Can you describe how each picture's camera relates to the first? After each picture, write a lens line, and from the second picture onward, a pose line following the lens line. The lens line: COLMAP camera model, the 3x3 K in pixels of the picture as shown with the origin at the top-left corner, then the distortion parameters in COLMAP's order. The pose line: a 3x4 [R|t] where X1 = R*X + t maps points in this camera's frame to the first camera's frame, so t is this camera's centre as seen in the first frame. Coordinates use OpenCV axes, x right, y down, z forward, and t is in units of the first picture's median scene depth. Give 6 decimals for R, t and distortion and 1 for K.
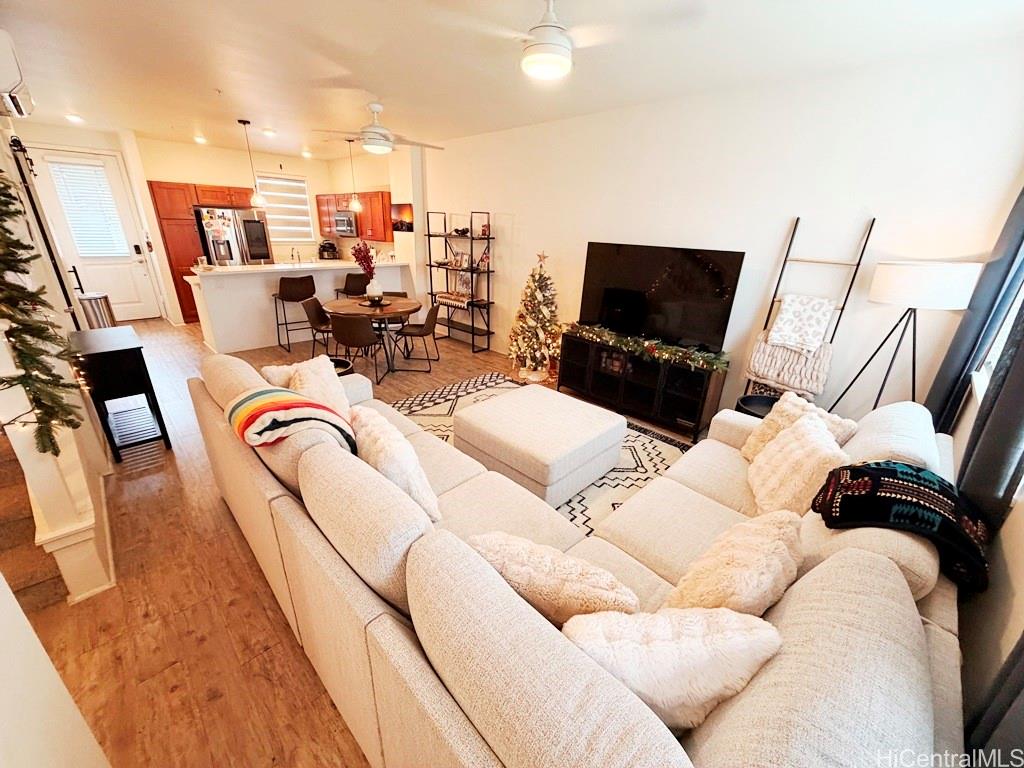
lens RADIAL K [[408.2, 0, 512.7], [0, 408.2, 385.0], [0, 0, 1]] dist [-0.001365, 0.000608]
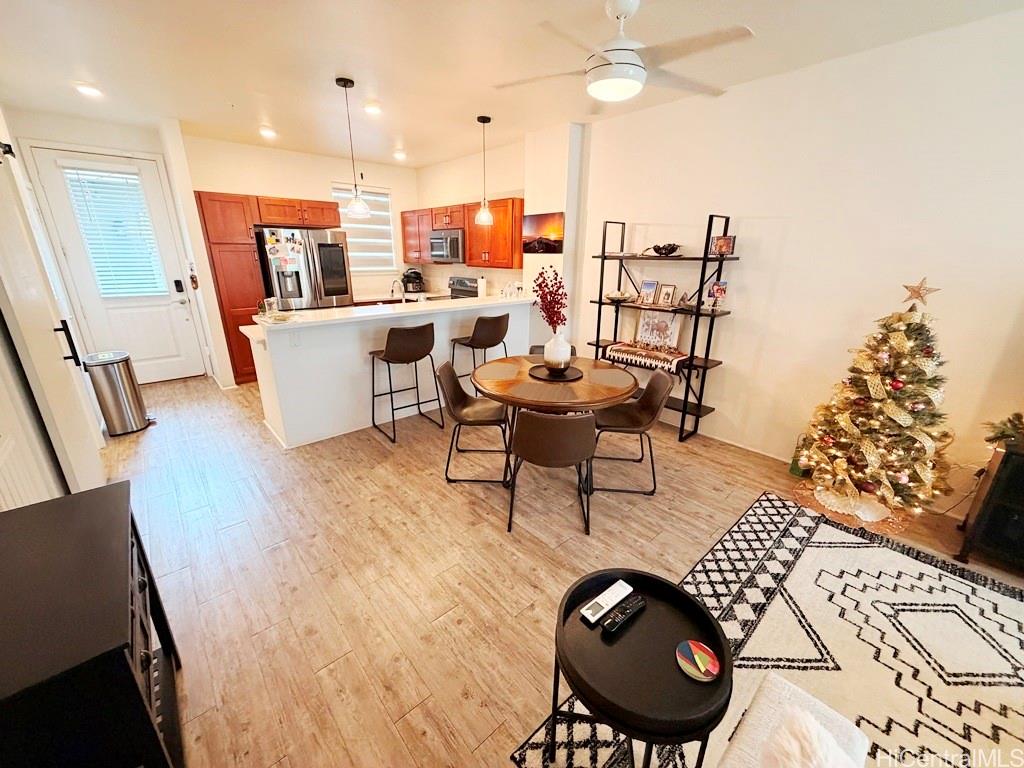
lens RADIAL K [[408.2, 0, 512.4], [0, 408.2, 385.2], [0, 0, 1]] dist [-0.001365, 0.000608]
pose [[0.997761, -0.002552, -0.066826, -0.327232], [-0.001177, 0.998447, -0.055702, -0.136911], [0.066865, 0.055656, 0.996209, 0.383135]]
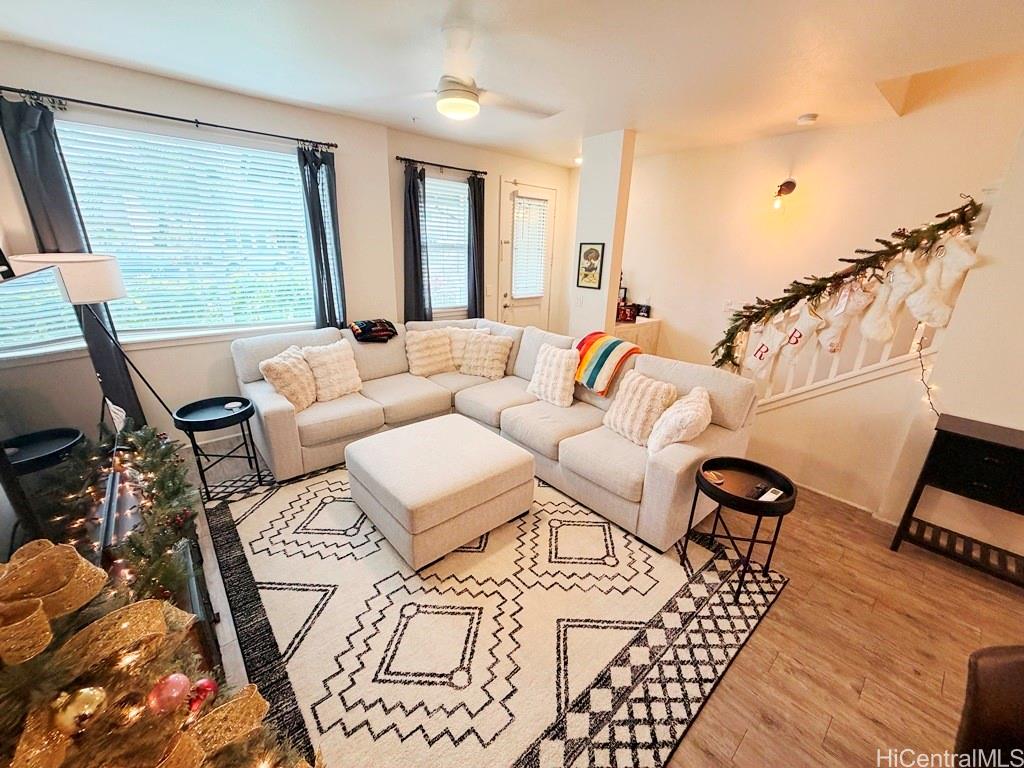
lens RADIAL K [[408.2, 0, 512.7], [0, 408.2, 387.5], [0, 0, 1]] dist [-0.001365, 0.000608]
pose [[-0.995909, -0.077636, 0.046245, -0.068391], [-0.029084, 0.759901, 0.649388, -0.337295], [-0.085558, 0.645386, -0.759050, 0.854539]]
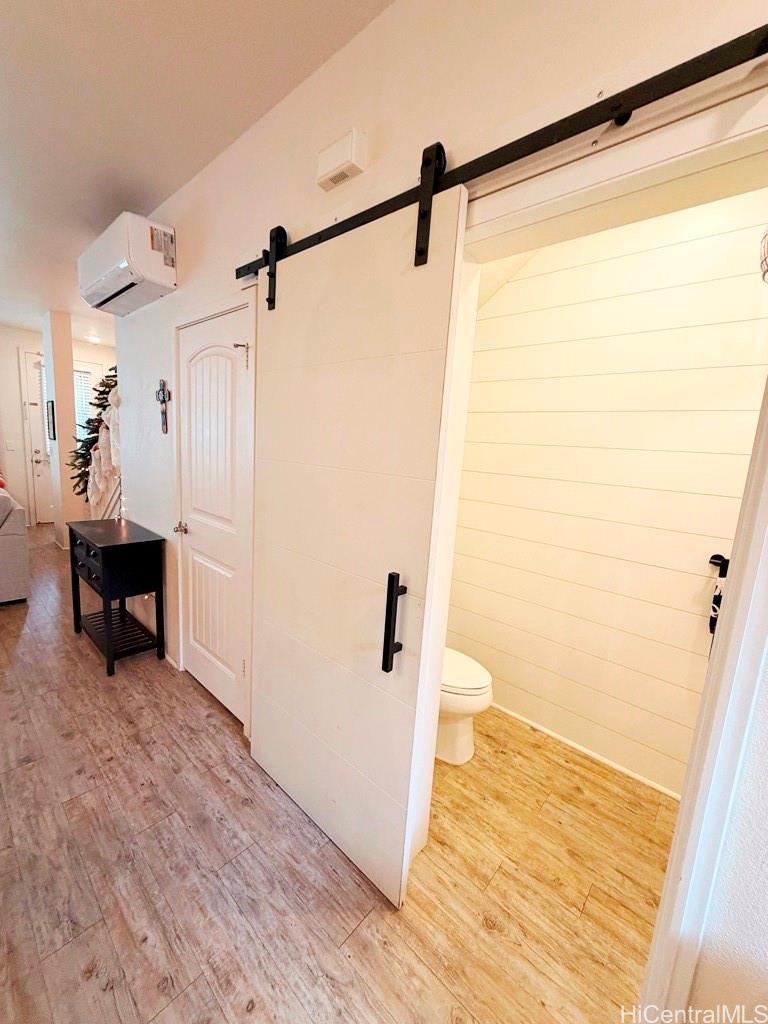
lens RADIAL K [[408.2, 0, 384.1], [0, 408.2, 508.3], [0, 0, 1]] dist [-0.001365, 0.000608]
pose [[-0.993755, -0.087598, -0.069116, -0.845827], [-0.110457, 0.860030, 0.498144, -0.372088], [0.015805, 0.502667, -0.864336, 0.980943]]
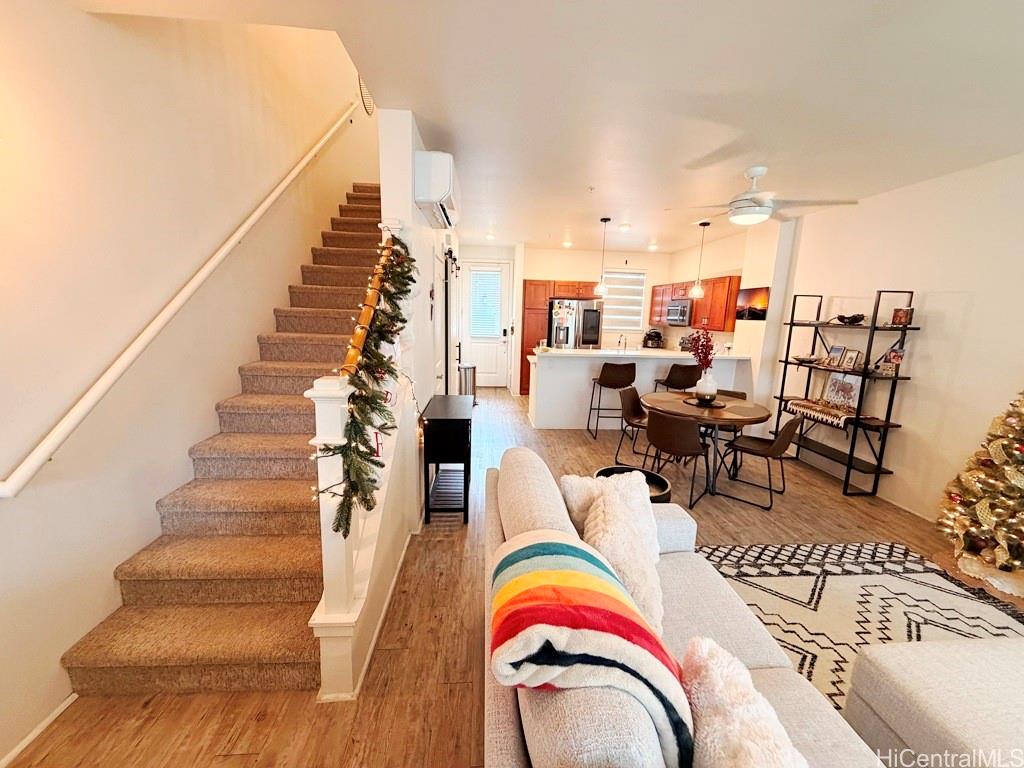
lens RADIAL K [[408.2, 0, 510.3], [0, 408.2, 385.3], [0, 0, 1]] dist [-0.001365, 0.000608]
pose [[0.747983, 0.109208, -0.654672, -0.093377], [-0.244586, 0.962307, -0.118922, -0.041453], [0.617008, 0.249075, 0.746500, 0.149076]]
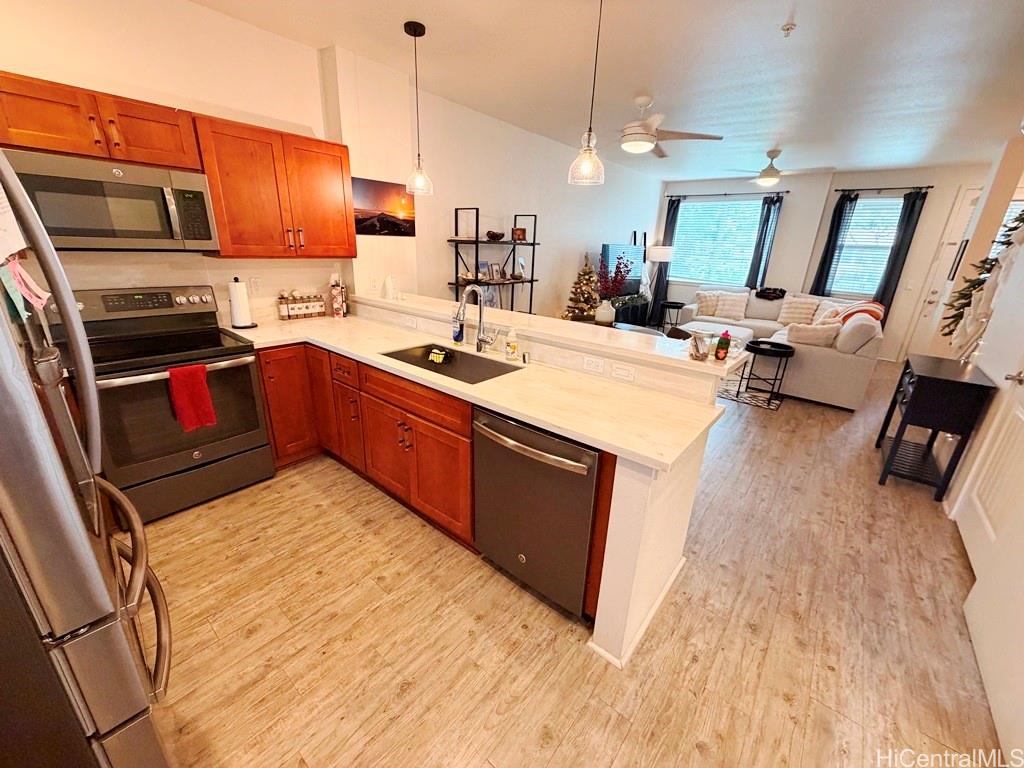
lens RADIAL K [[408.2, 0, 507.2], [0, 408.2, 386.9], [0, 0, 1]] dist [-0.001365, 0.000608]
pose [[-0.086900, -0.363318, 0.927603, -1.002587], [0.325757, 0.869575, 0.371108, -0.419916], [-0.941451, 0.334423, 0.042787, 1.074134]]
